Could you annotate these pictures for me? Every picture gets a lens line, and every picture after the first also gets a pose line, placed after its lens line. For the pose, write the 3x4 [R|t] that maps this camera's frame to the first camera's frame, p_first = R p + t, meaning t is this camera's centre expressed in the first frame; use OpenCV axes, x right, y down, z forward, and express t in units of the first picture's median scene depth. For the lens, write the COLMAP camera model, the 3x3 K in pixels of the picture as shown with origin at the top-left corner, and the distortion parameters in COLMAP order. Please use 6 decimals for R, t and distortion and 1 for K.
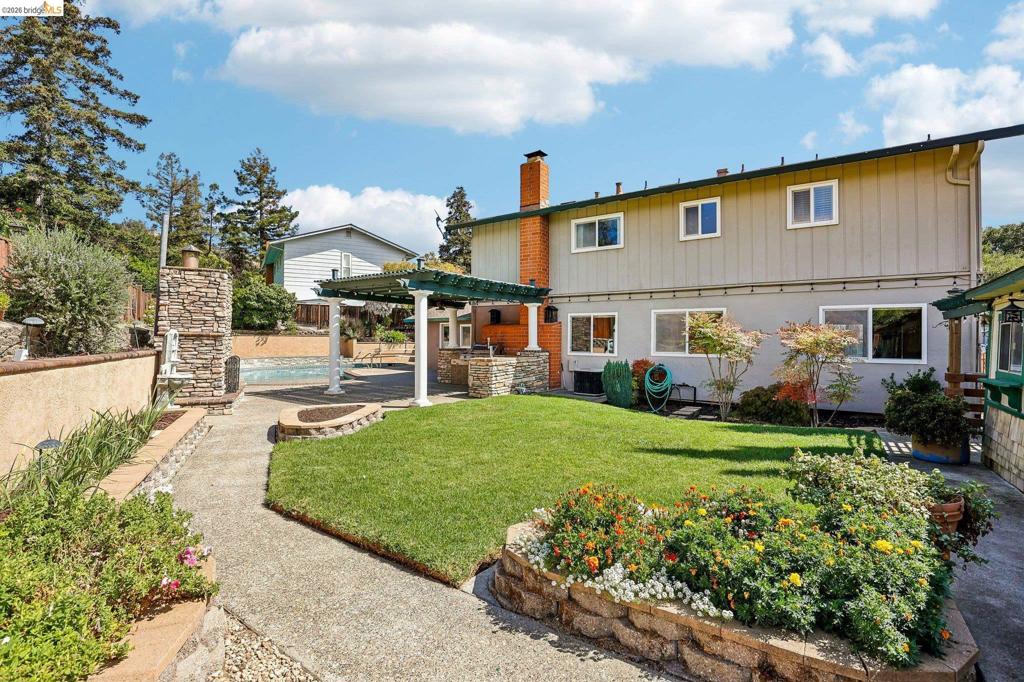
lens RADIAL K [[481.6, 0, 514.6], [0, 481.6, 338.3], [0, 0, 1]] dist [-0.029033, 0.000162]
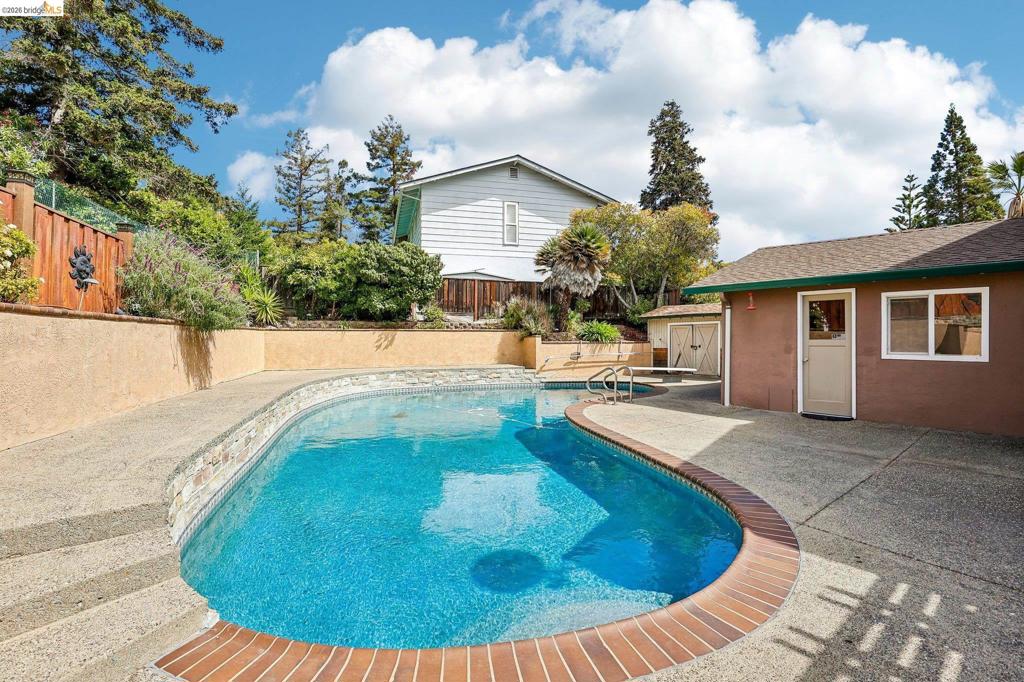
lens RADIAL K [[467.2, 0, 512.4], [0, 467.2, 335.8], [0, 0, 1]] dist [-0.026337, 0.000479]
pose [[0.968820, -0.004053, -0.247731, -0.216345], [0.003890, 0.999992, -0.001146, 0.001886], [0.247734, 0.000146, 0.968828, 0.438942]]
